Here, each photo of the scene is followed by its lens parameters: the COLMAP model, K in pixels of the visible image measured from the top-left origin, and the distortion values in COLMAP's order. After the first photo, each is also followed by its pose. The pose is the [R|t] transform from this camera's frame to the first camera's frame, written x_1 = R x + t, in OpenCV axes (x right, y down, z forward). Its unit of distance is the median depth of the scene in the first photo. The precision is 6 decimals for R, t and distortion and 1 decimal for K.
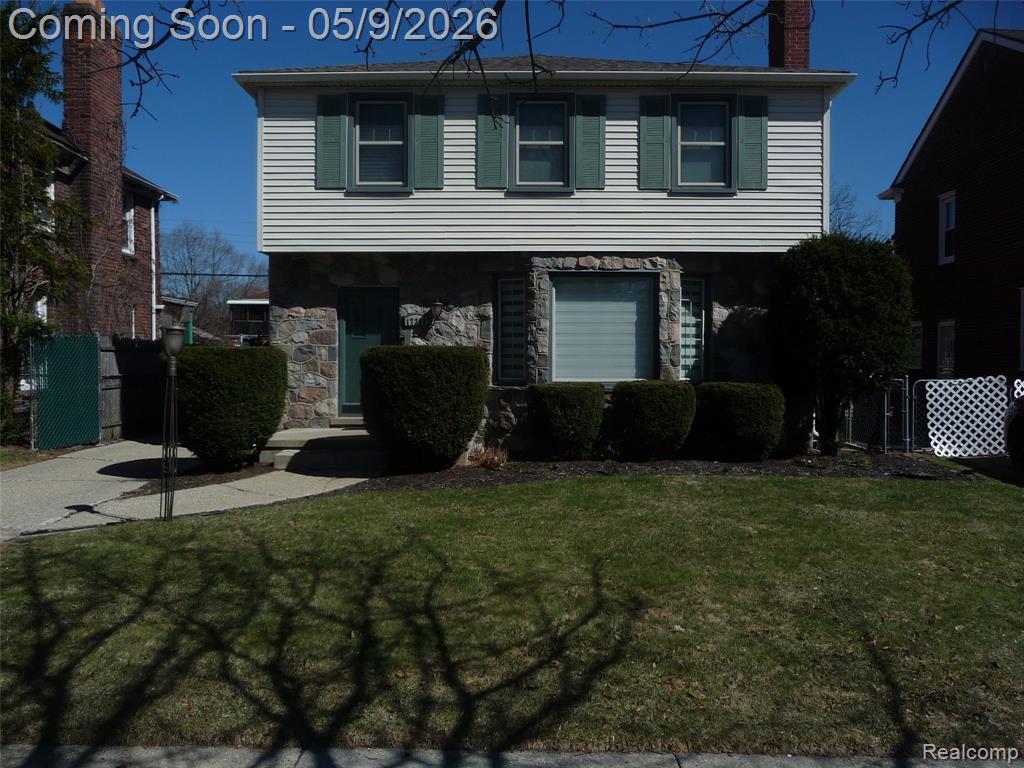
lens RADIAL K [[832.4, 0, 512.5], [0, 832.4, 381.8], [0, 0, 1]] dist [-0.040693, 0.012130]
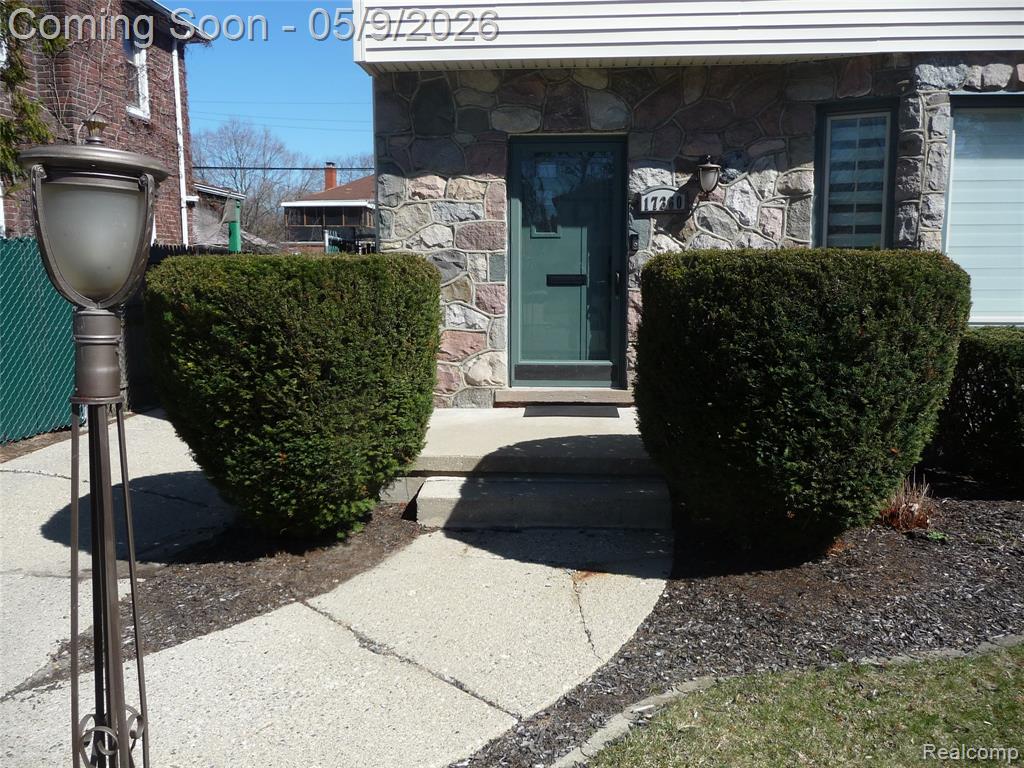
lens RADIAL K [[832.4, 0, 512.0], [0, 832.4, 384.9], [0, 0, 1]] dist [-0.040693, 0.012130]
pose [[0.998088, 0.002714, -0.061757, -0.175945], [0.004381, 0.993418, 0.114458, -0.020113], [0.061661, -0.114509, 0.991507, 0.475024]]
